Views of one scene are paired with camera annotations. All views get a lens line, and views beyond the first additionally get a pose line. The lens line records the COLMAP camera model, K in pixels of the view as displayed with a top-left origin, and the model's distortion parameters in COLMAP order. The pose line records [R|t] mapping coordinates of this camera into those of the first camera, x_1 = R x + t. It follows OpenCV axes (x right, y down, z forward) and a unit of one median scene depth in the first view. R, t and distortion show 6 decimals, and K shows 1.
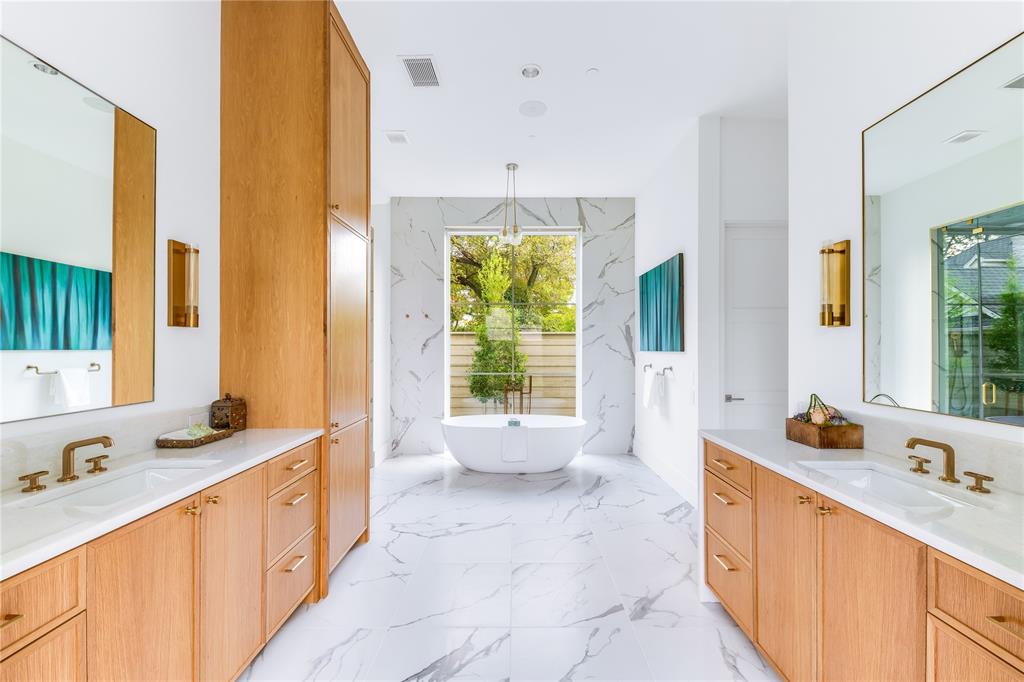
lens RADIAL K [[407.7, 0, 512.4], [0, 407.7, 346.7], [0, 0, 1]] dist [-0.000412, -0.000030]
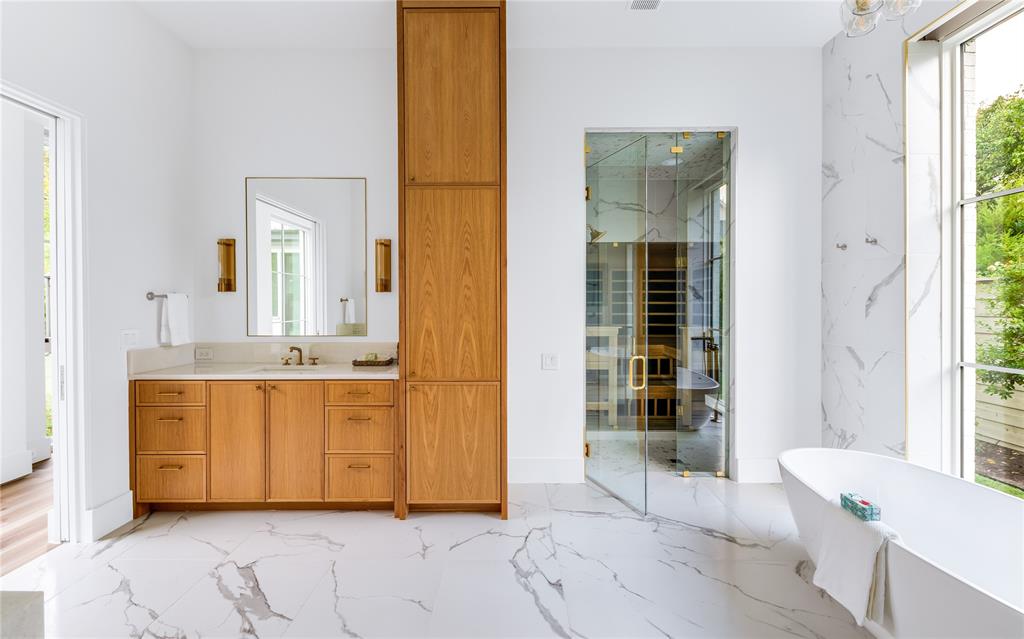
lens RADIAL K [[418.4, 0, 512.1], [0, 418.4, 309.3], [0, 0, 1]] dist [0.001362, 0.000008]
pose [[0.005369, 0.008711, -0.999948, 0.519527], [0.004612, 0.999951, 0.008736, 0.004267], [0.999975, -0.004659, 0.005328, 0.932993]]
